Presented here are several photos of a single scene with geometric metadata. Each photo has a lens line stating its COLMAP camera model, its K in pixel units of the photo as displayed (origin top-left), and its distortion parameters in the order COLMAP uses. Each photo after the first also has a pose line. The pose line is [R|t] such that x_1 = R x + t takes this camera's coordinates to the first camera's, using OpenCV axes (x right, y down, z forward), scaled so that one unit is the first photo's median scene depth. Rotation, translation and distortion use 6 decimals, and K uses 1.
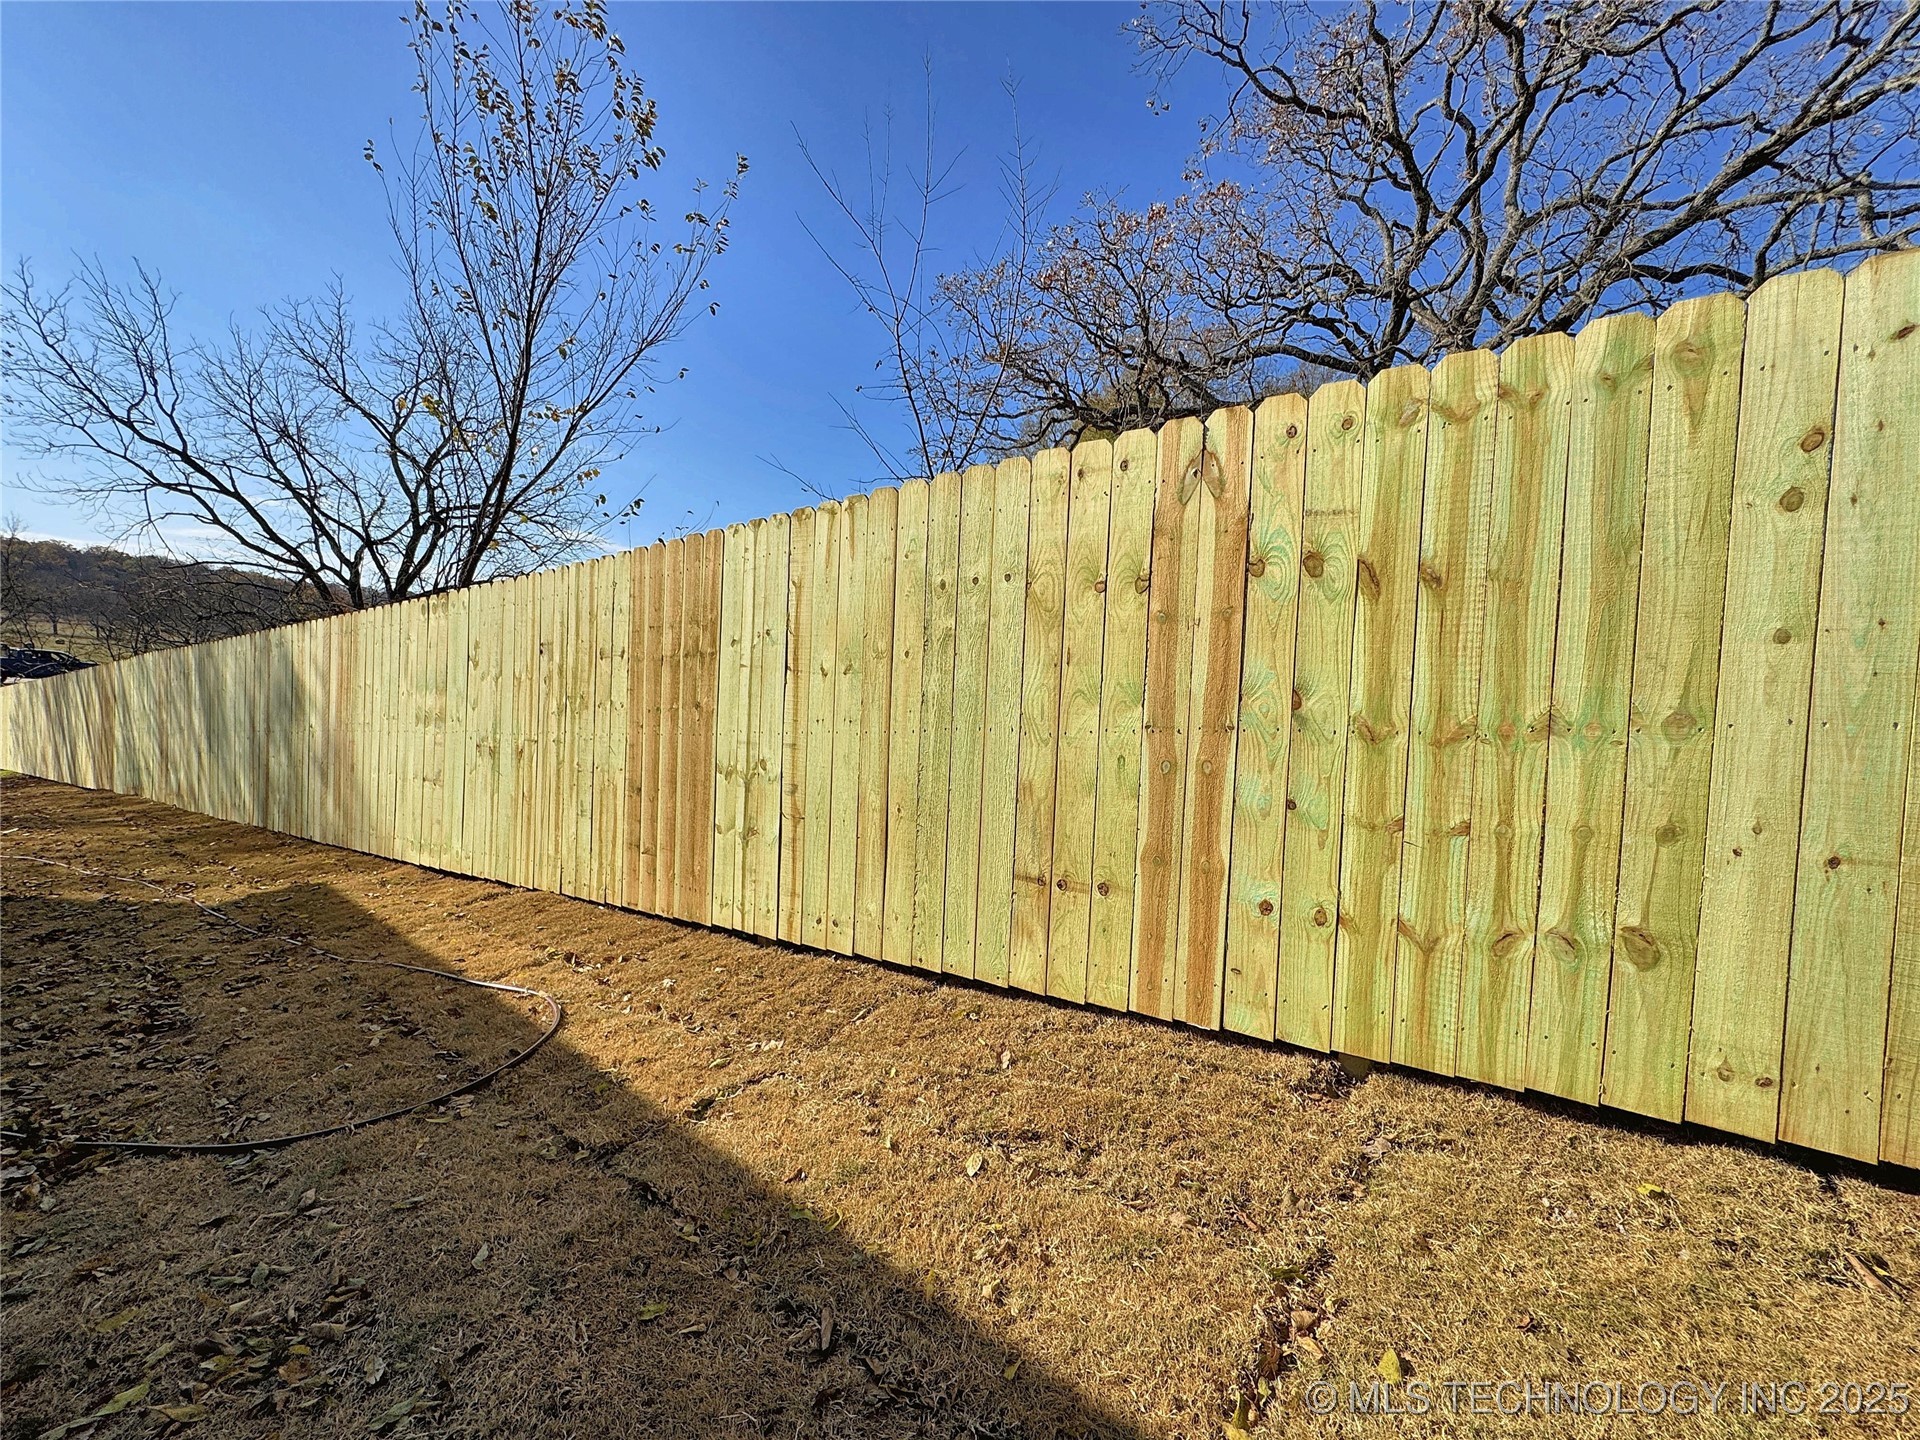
lens RADIAL K [[765.9, 0, 961.2], [0, 765.9, 715.2], [0, 0, 1]] dist [-0.008023, 0.001519]
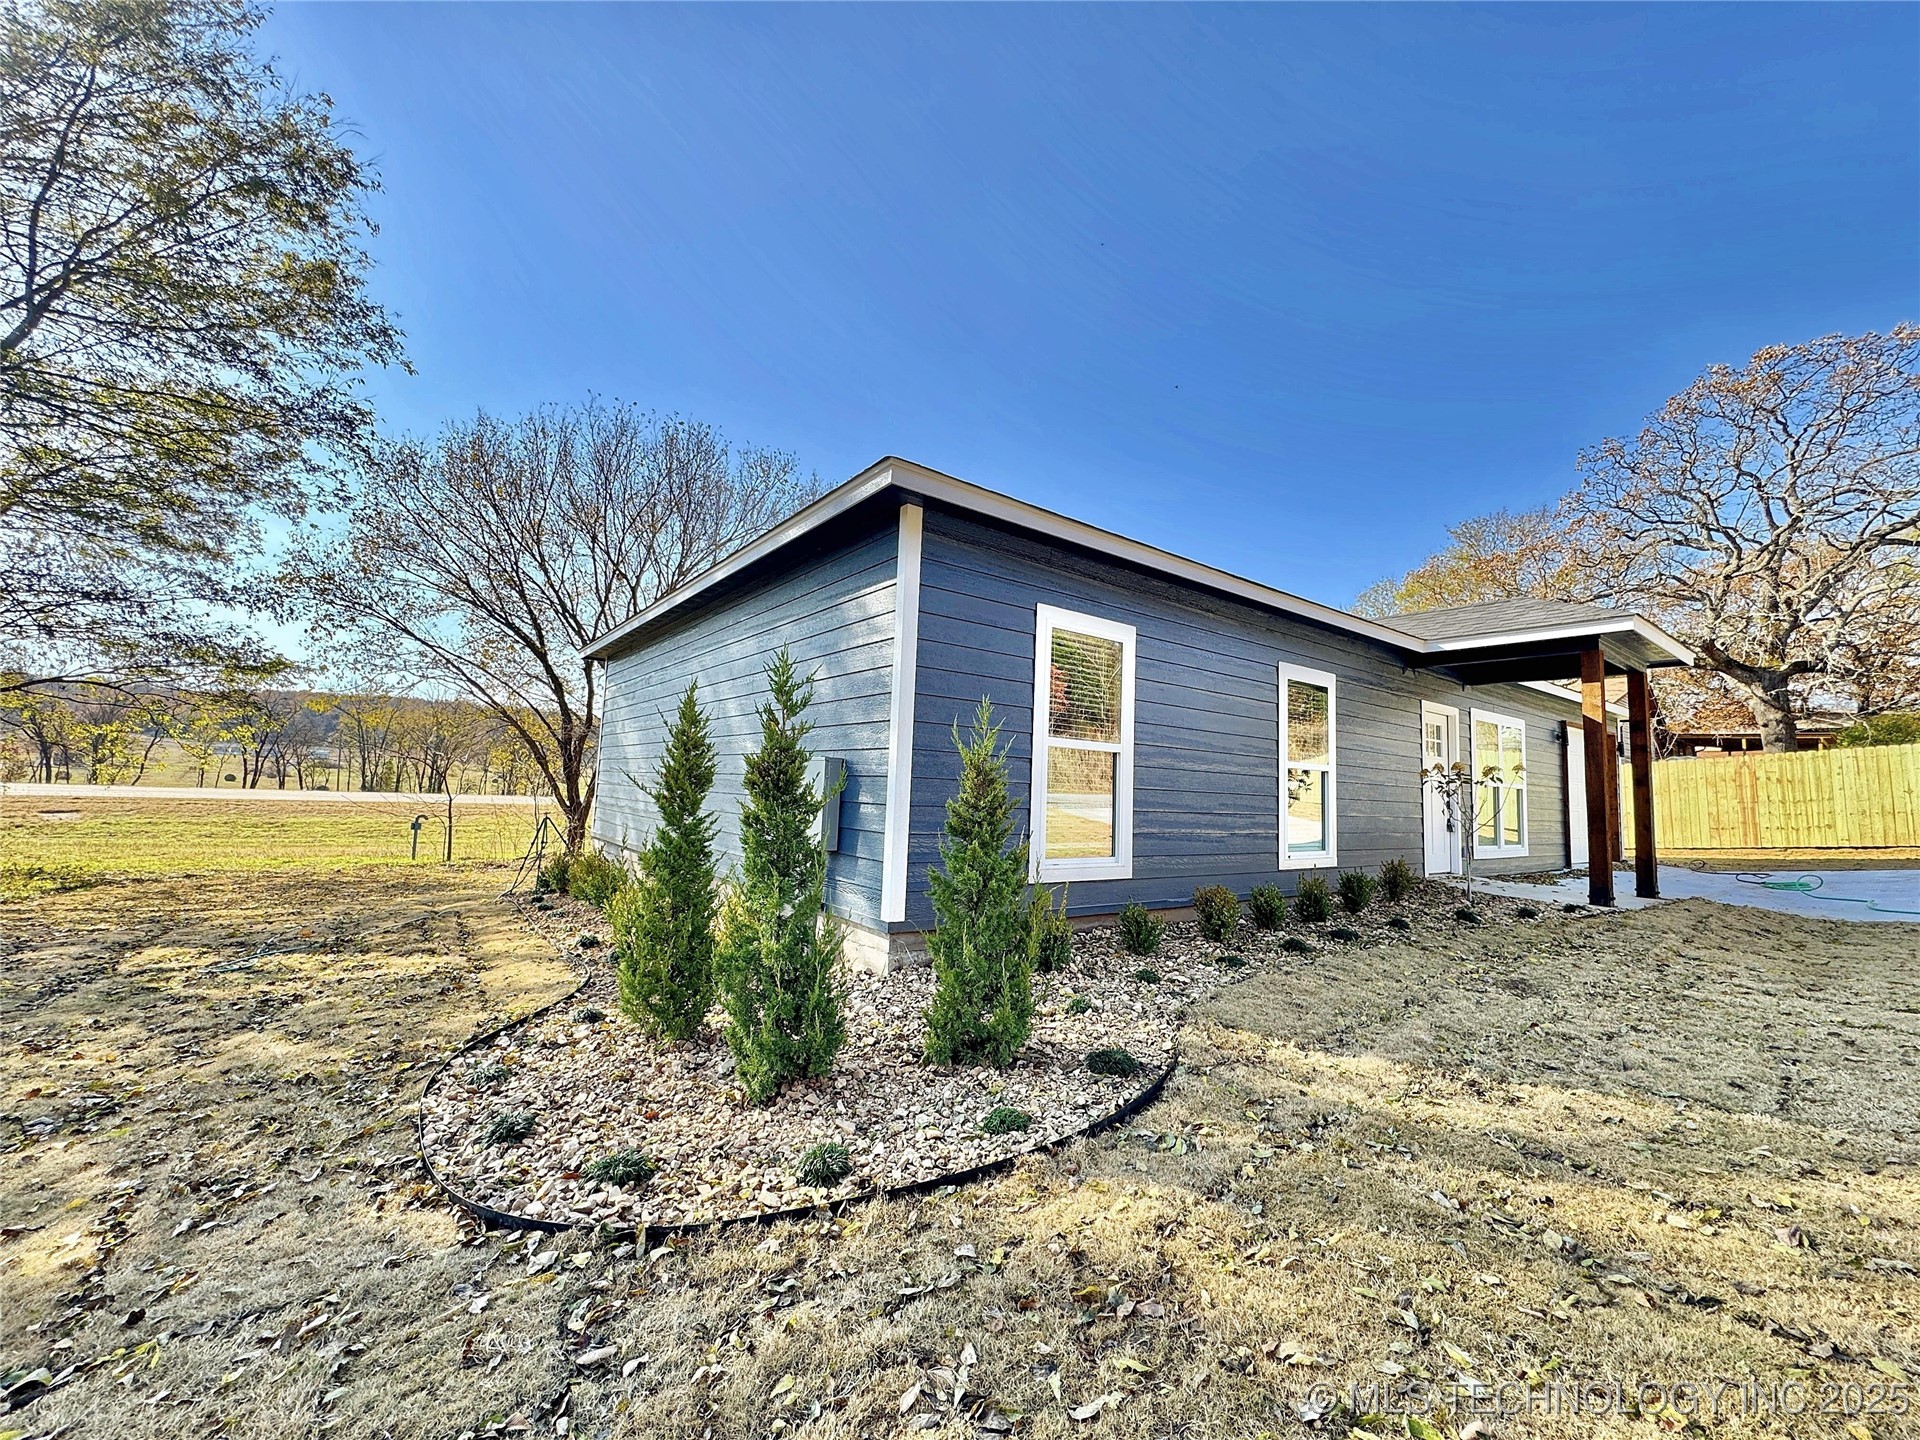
lens RADIAL K [[765.9, 0, 964.6], [0, 765.9, 719.0], [0, 0, 1]] dist [-0.008023, 0.001519]
pose [[0.966502, -0.040896, -0.253378, -3.382765], [0.004800, 0.989931, -0.141466, 0.149100], [0.256612, 0.135511, 0.956968, -5.304861]]
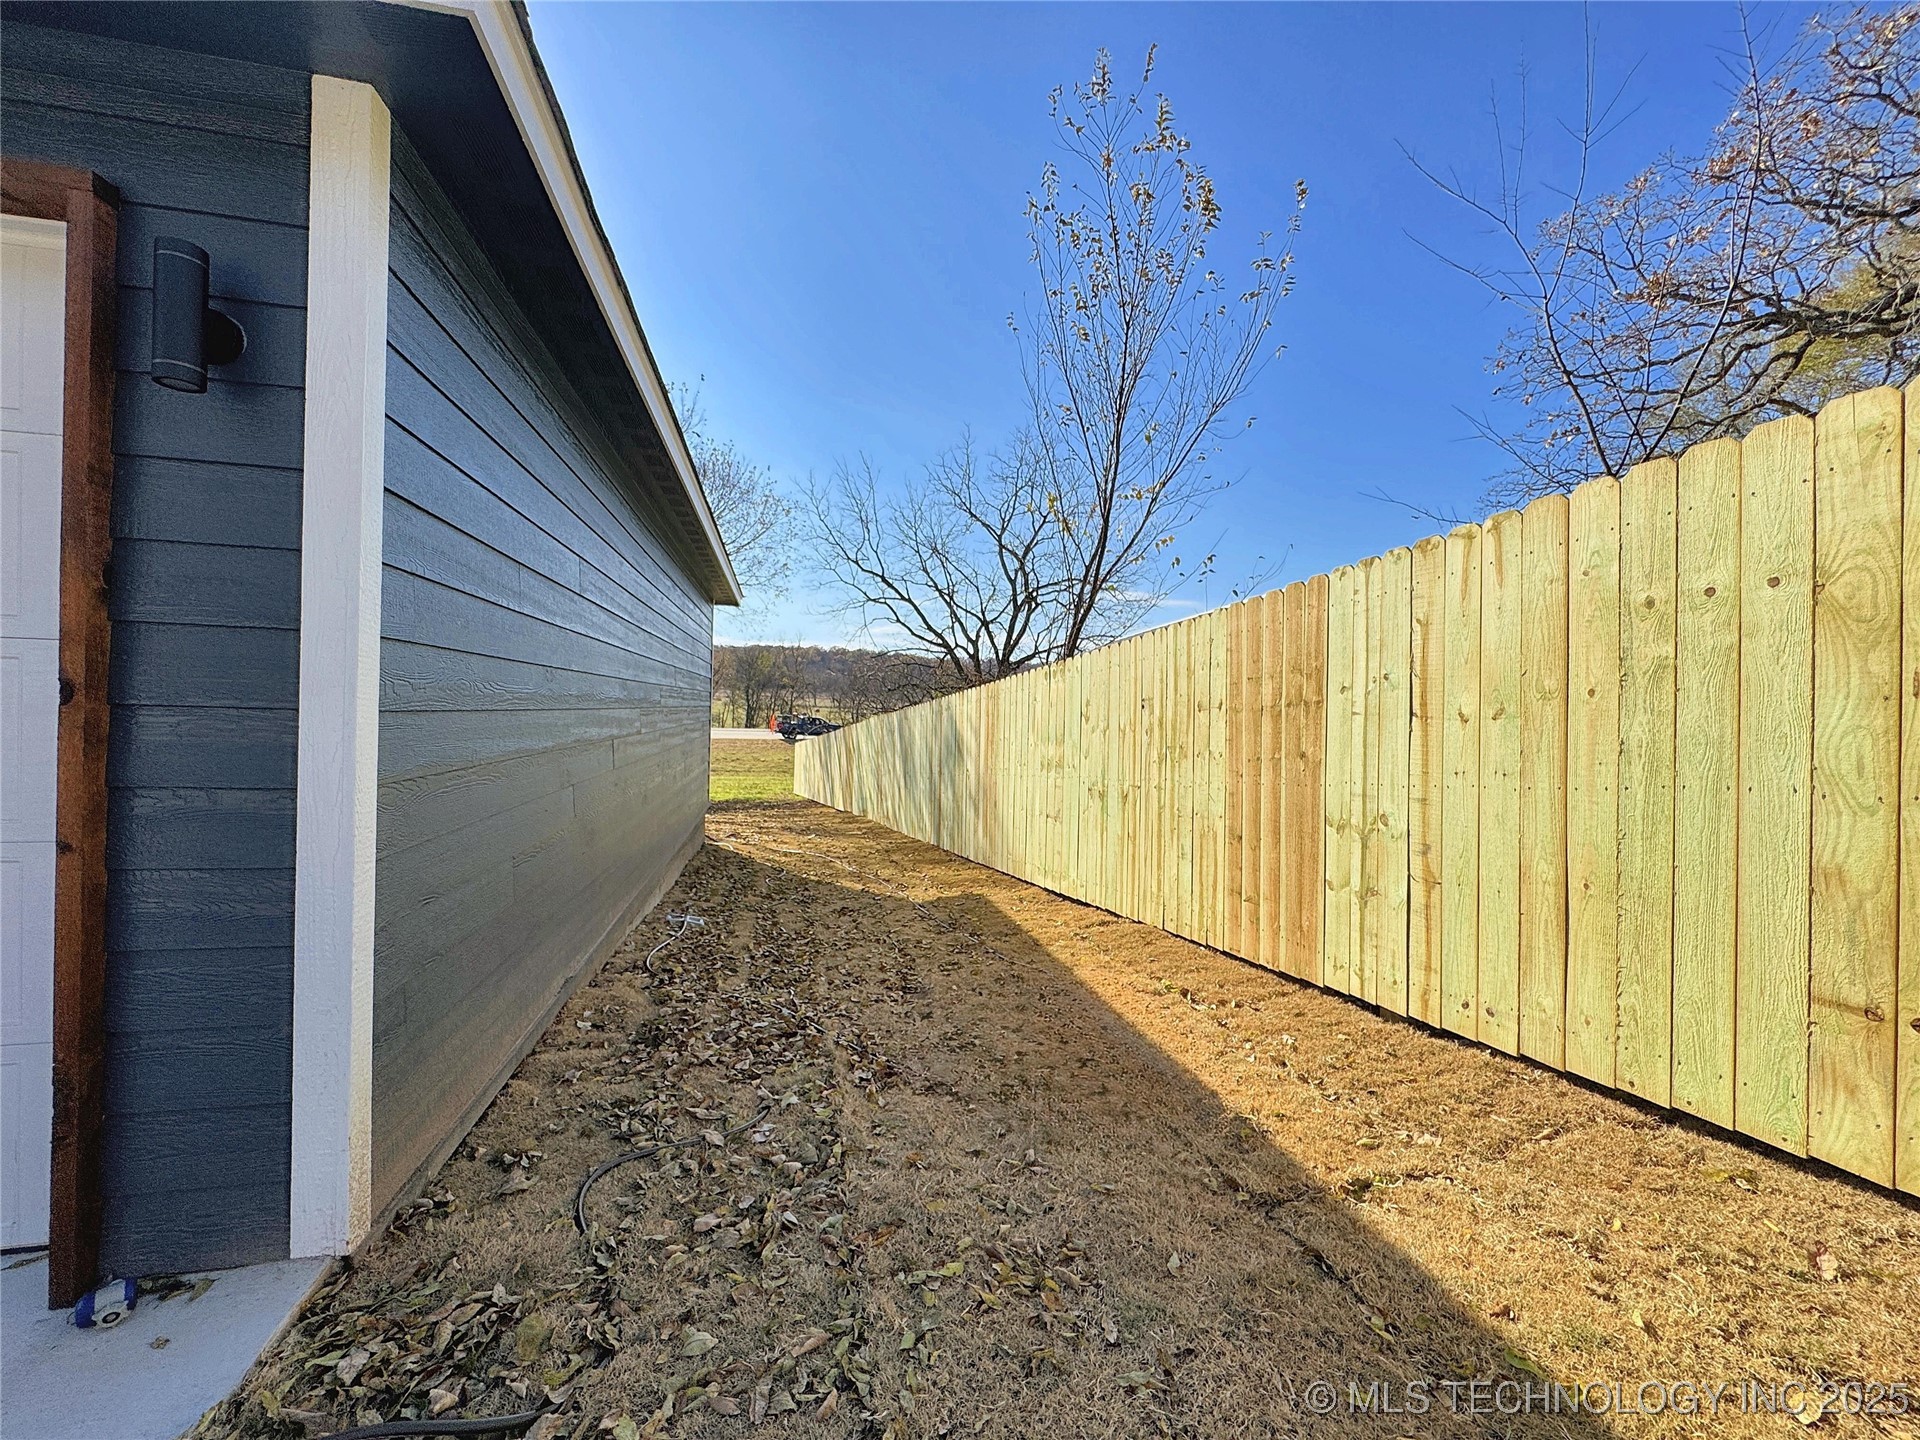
lens RADIAL K [[765.9, 0, 958.6], [0, 765.9, 716.4], [0, 0, 1]] dist [-0.008023, 0.001519]
pose [[0.772170, -0.036779, -0.634351, -0.072101], [0.001843, 0.998449, -0.055647, -0.010397], [0.635414, 0.041800, 0.771040, -0.043649]]
